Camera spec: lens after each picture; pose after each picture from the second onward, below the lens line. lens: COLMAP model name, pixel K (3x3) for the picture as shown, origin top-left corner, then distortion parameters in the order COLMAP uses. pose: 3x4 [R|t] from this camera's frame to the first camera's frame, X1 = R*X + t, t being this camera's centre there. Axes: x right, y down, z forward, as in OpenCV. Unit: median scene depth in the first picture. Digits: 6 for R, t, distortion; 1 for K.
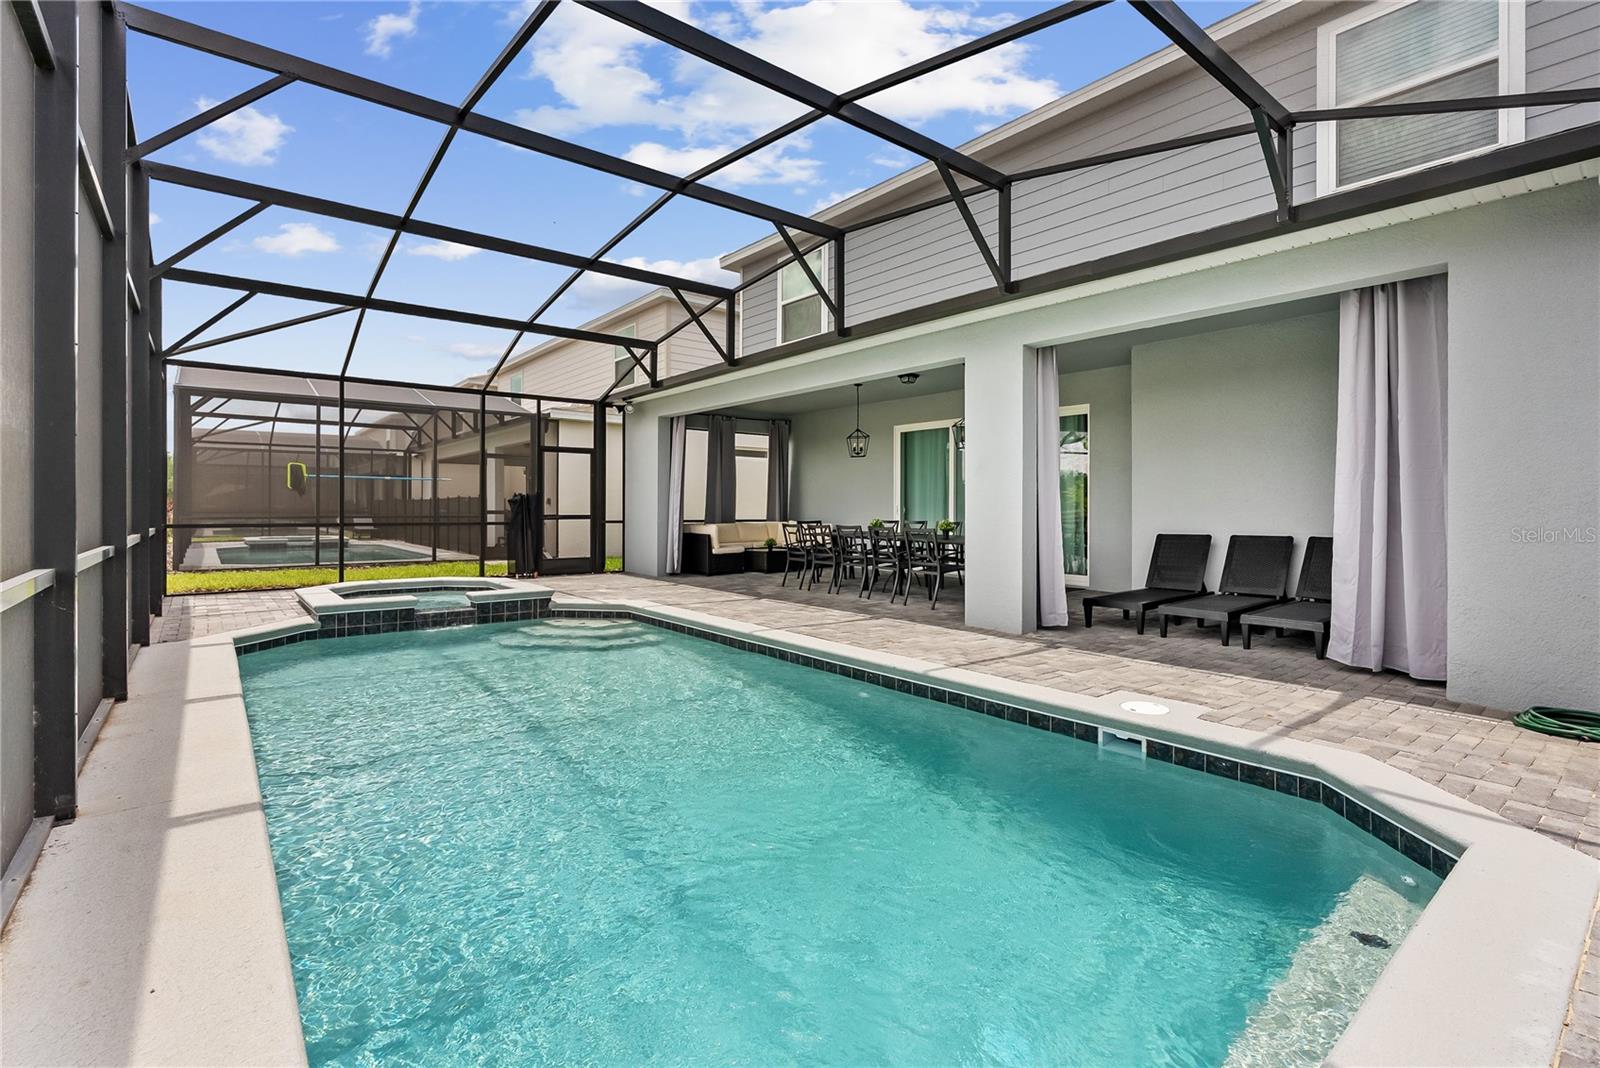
lens RADIAL K [[732.4, 0, 802.3], [0, 732.4, 507.8], [0, 0, 1]] dist [-0.011402, 0.004904]
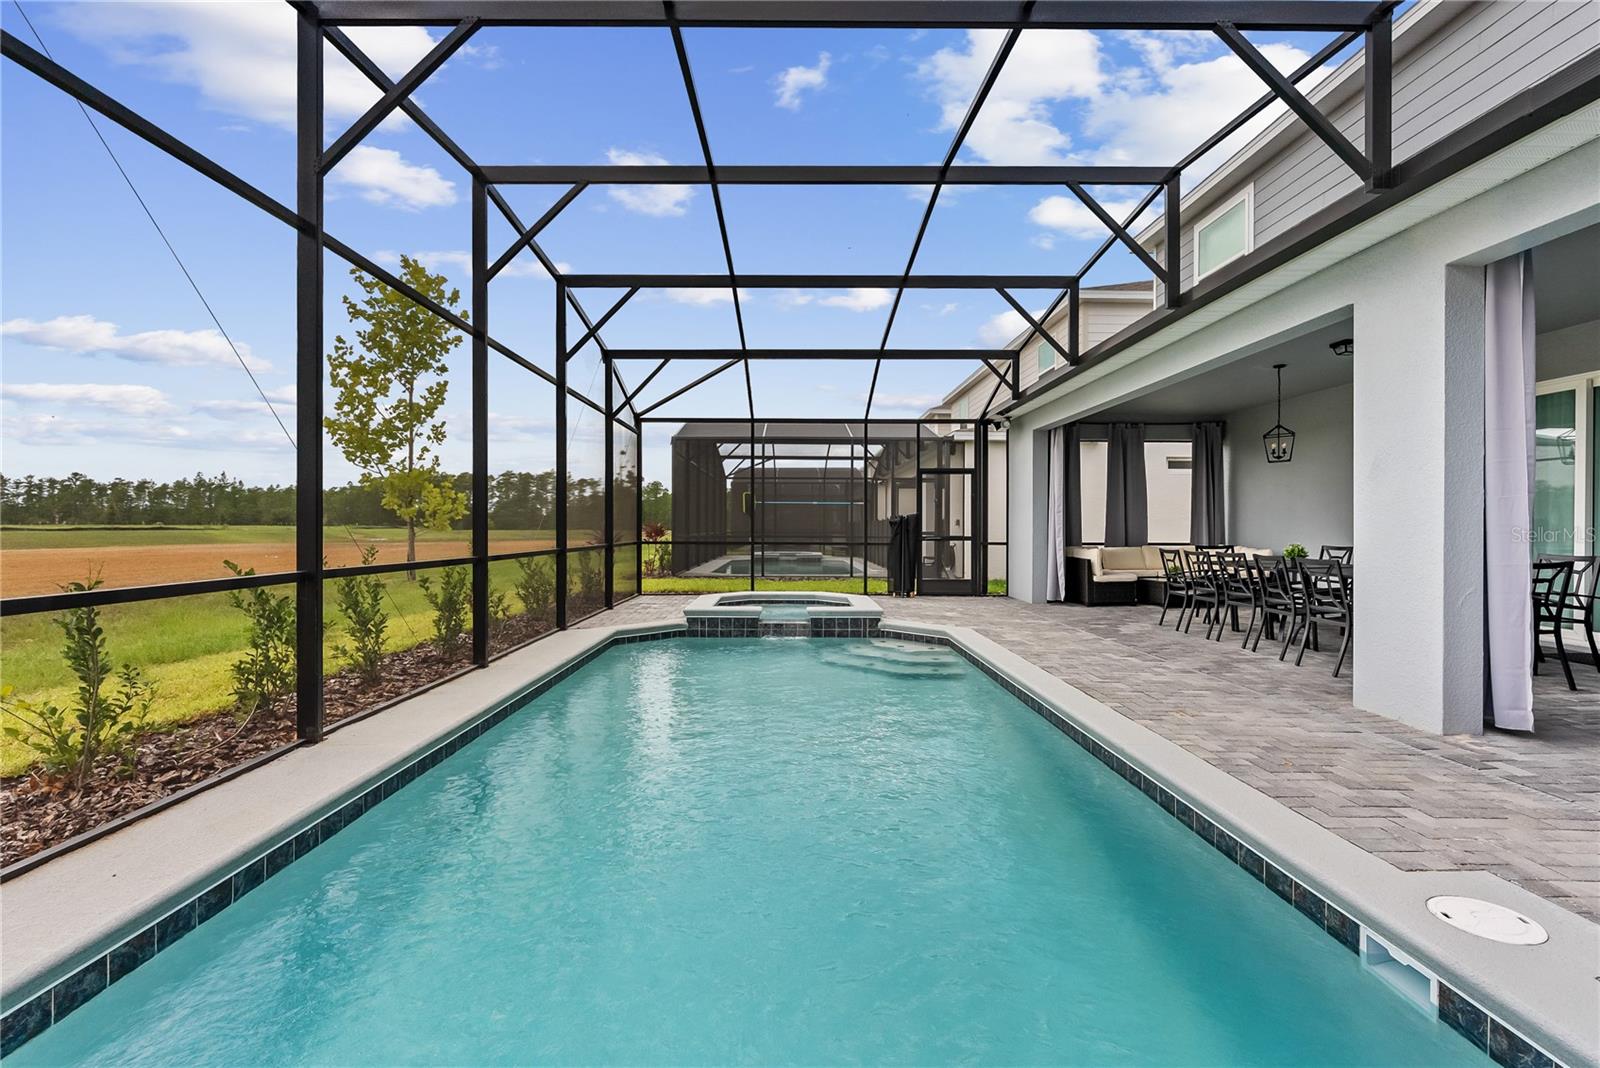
lens RADIAL K [[729.3, 0, 811.2], [0, 729.3, 500.7], [0, 0, 1]] dist [-0.004827, 0.000479]
pose [[0.785853, -0.023353, -0.617973, 0.145664], [-0.001520, 0.999211, -0.039693, 0.001476], [0.618412, 0.032132, 0.785197, 0.105072]]
